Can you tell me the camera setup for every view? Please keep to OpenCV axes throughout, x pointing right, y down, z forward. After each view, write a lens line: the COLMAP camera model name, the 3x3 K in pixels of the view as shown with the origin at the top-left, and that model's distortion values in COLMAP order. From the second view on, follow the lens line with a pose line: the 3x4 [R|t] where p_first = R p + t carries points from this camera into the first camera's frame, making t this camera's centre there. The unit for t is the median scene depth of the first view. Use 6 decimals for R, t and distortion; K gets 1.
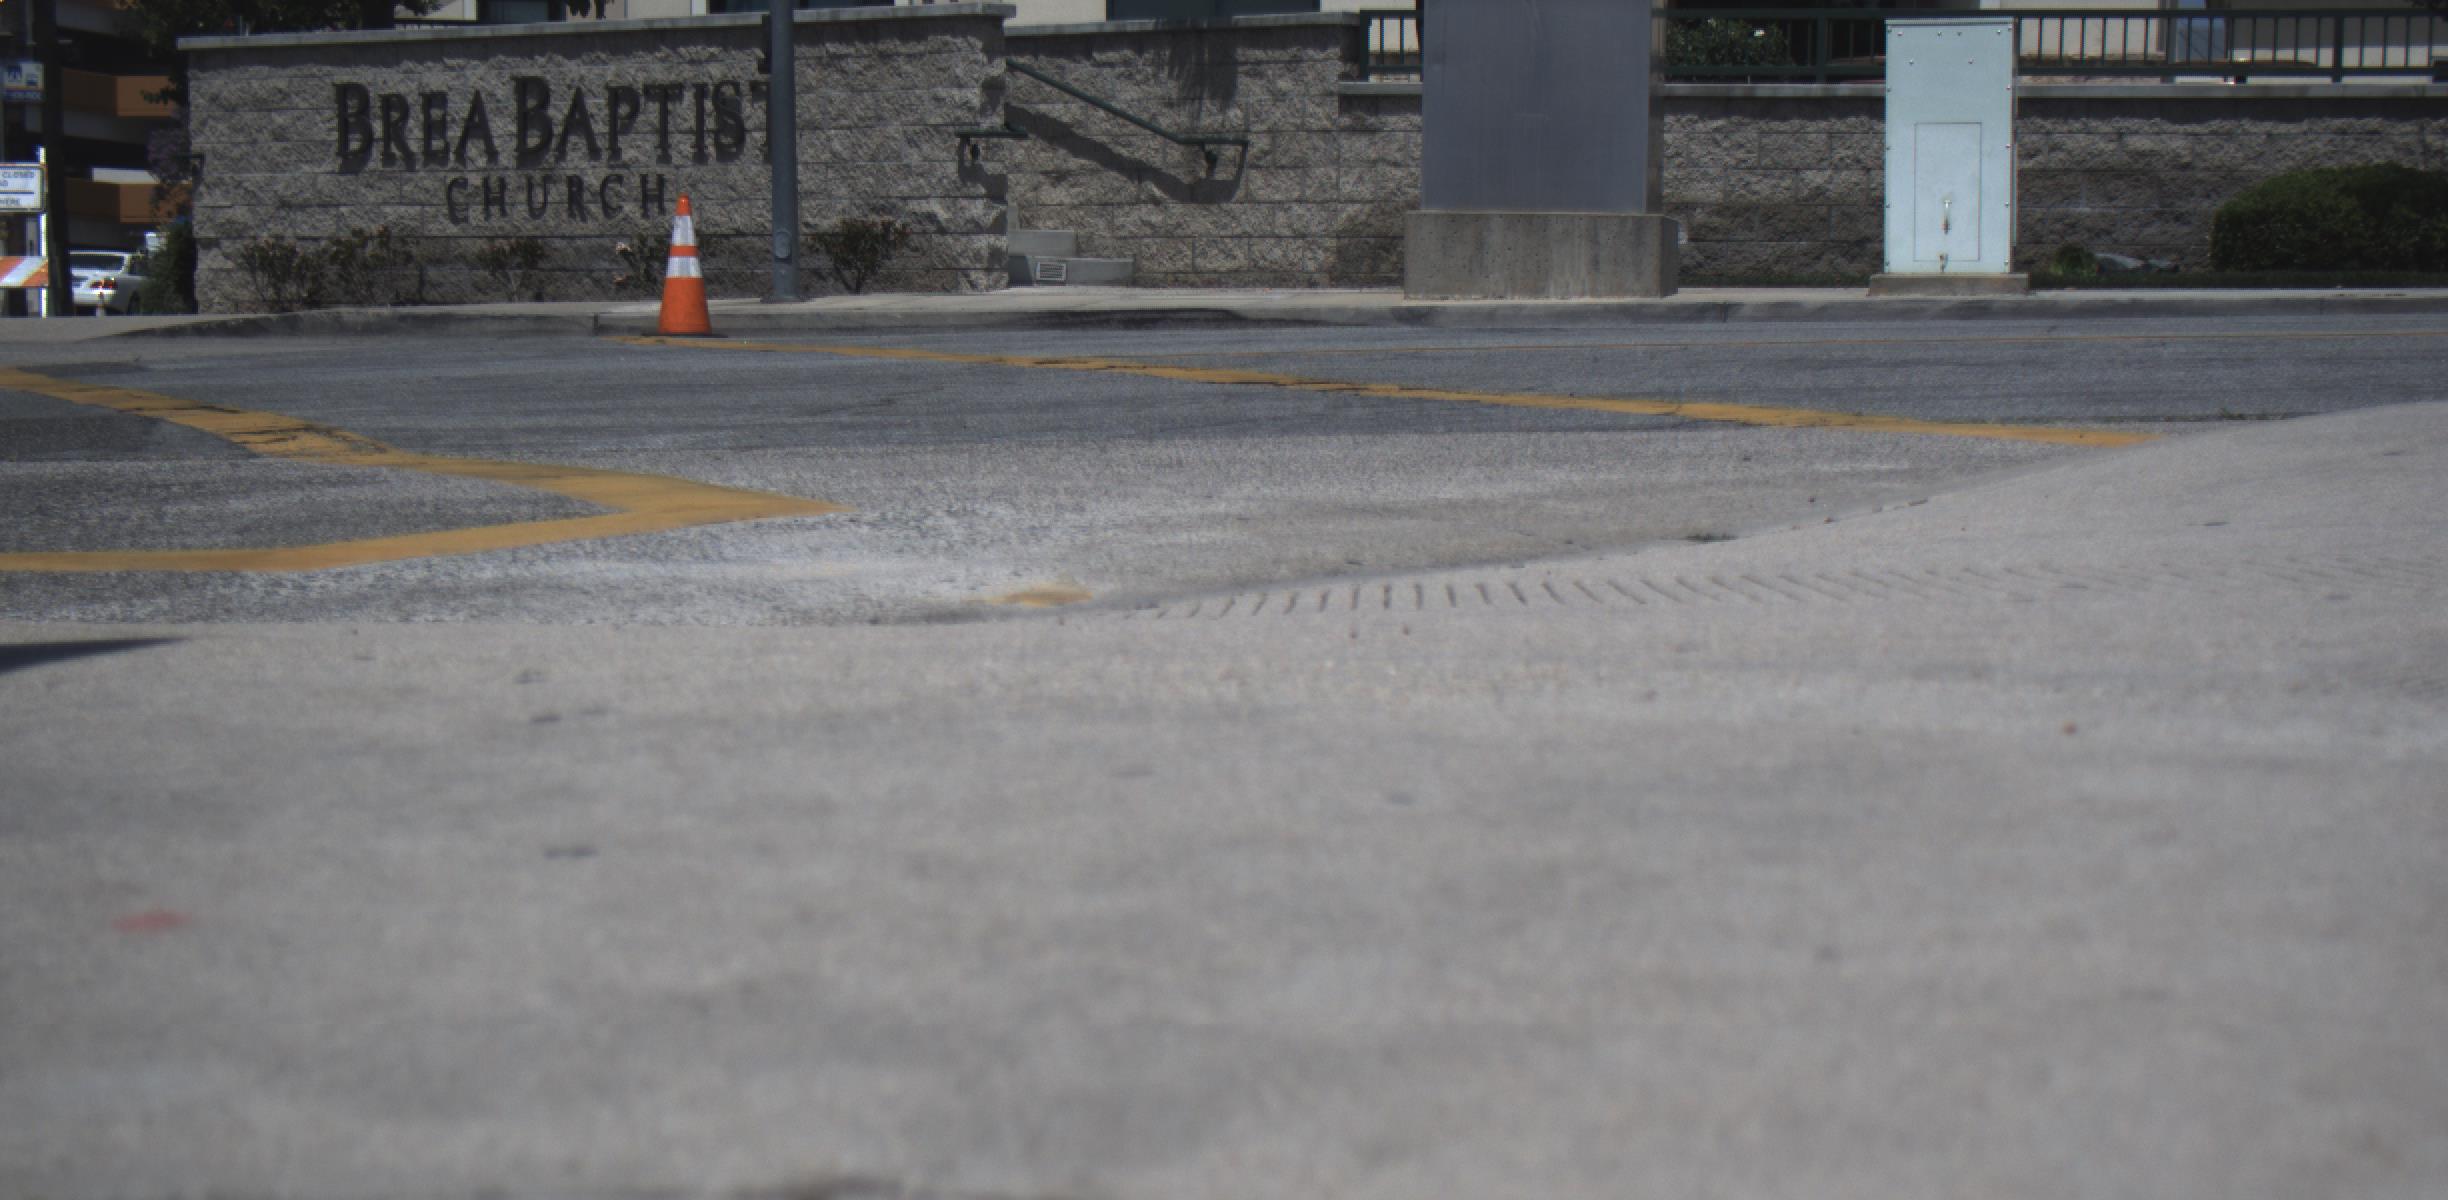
lens RADIAL K [[4439.0, 0, 1284.0], [0, 4439.0, 768.5], [0, 0, 1]] dist [-0.005726, 0.000000]
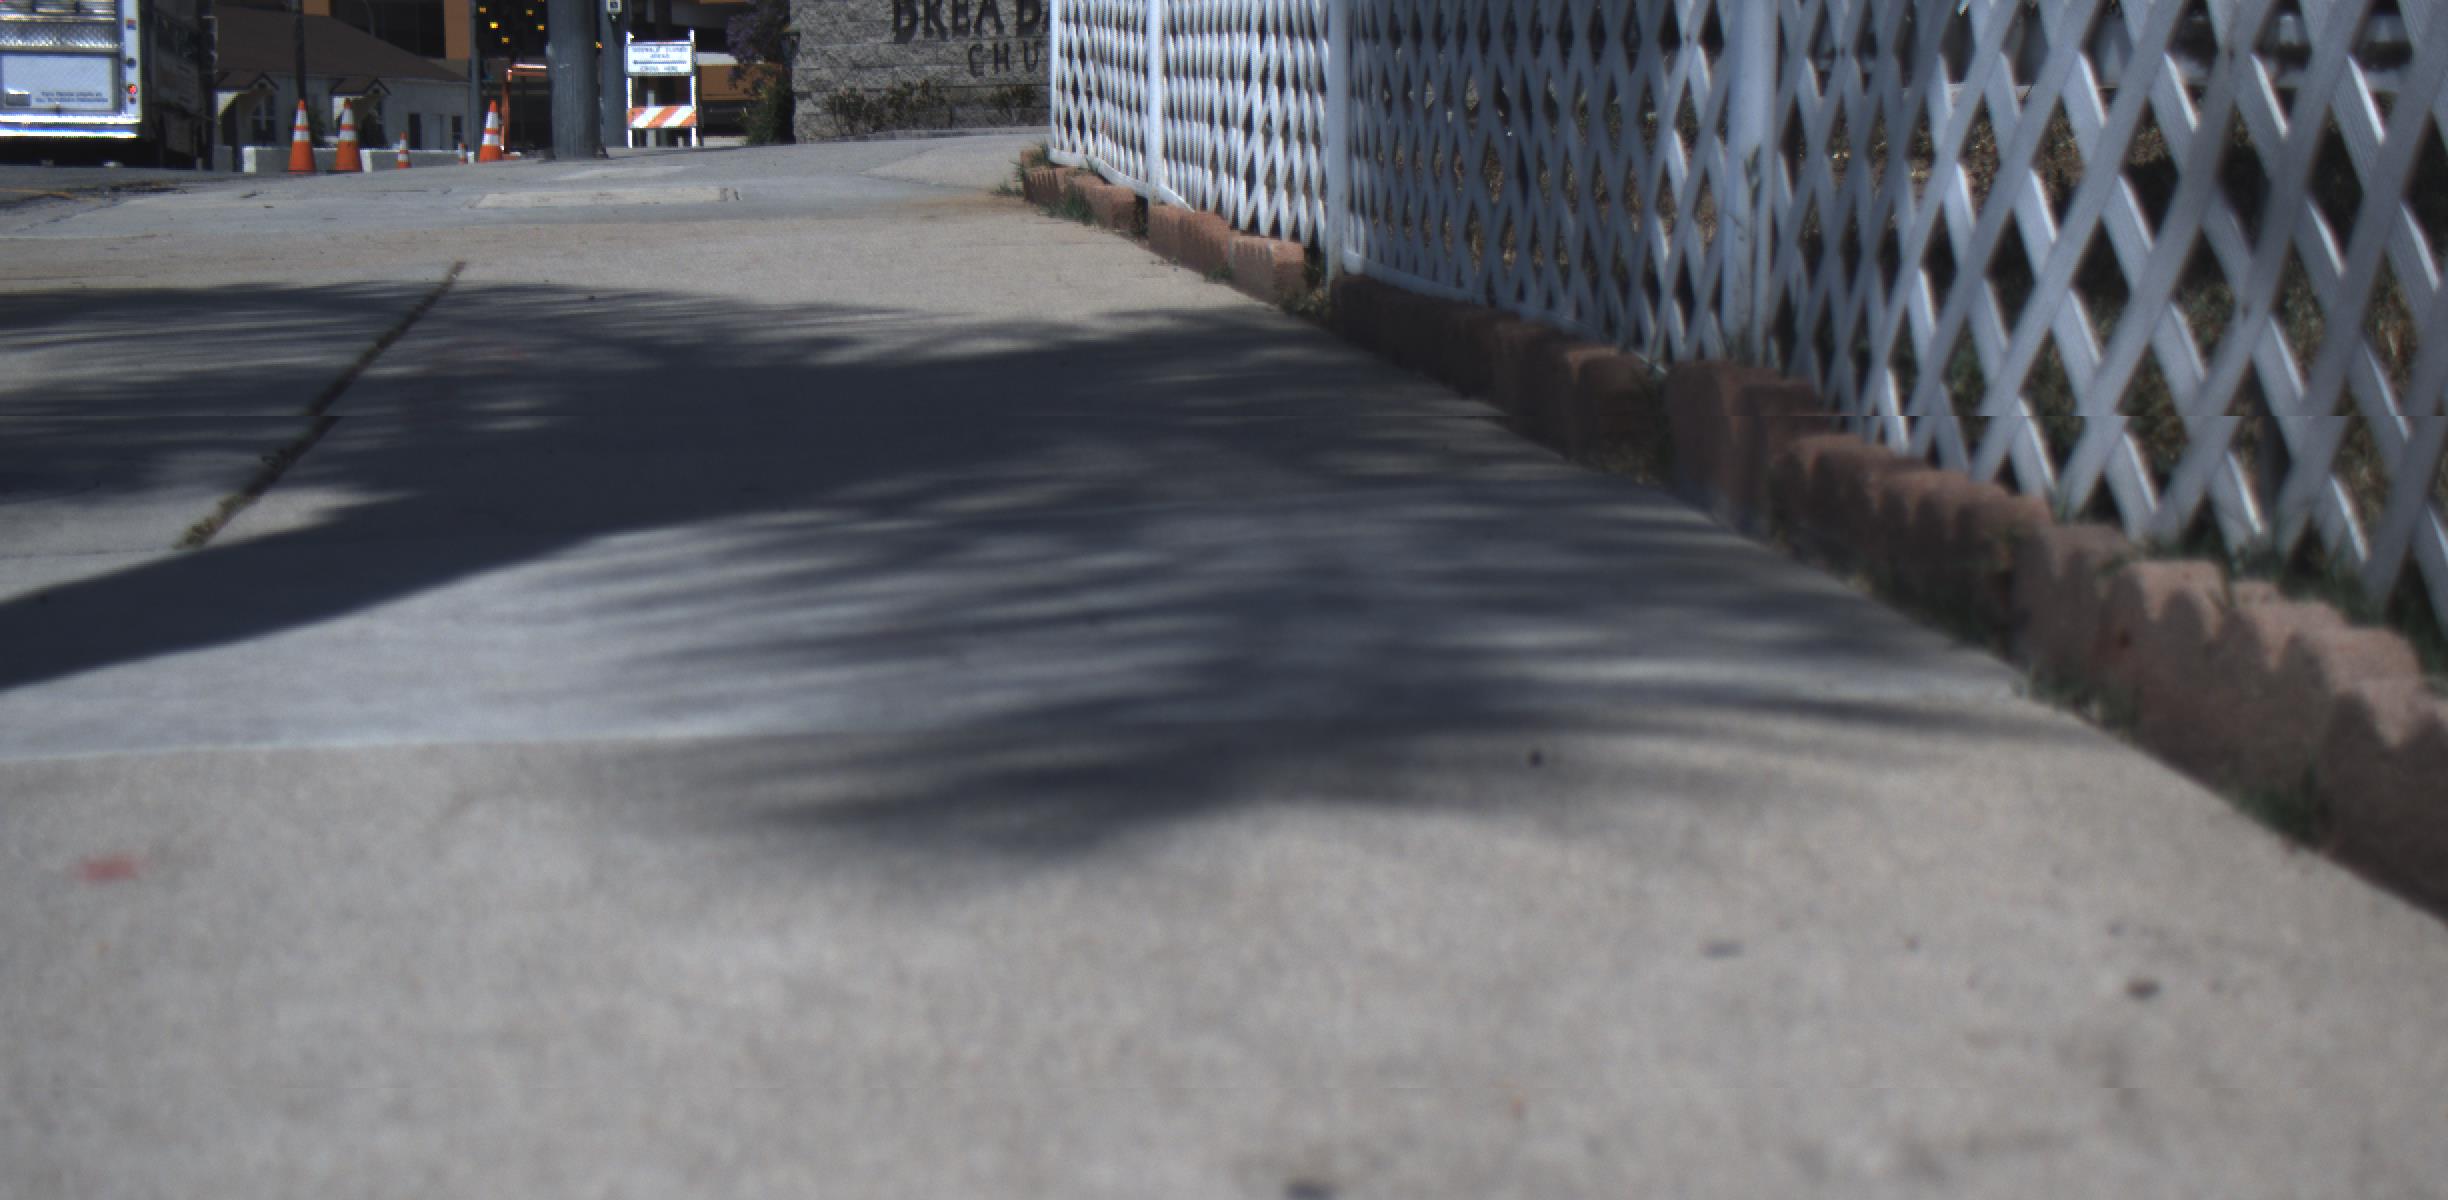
lens RADIAL K [[4439.0, 0, 1217.8], [0, 4439.0, 614.9], [0, 0, 1]] dist [-0.005726, 0.000000]
pose [[0.990461, -0.002812, -0.137766, 0.087215], [0.002158, 0.999986, -0.004892, 0.057658], [0.137778, 0.004548, 0.990453, -0.402775]]
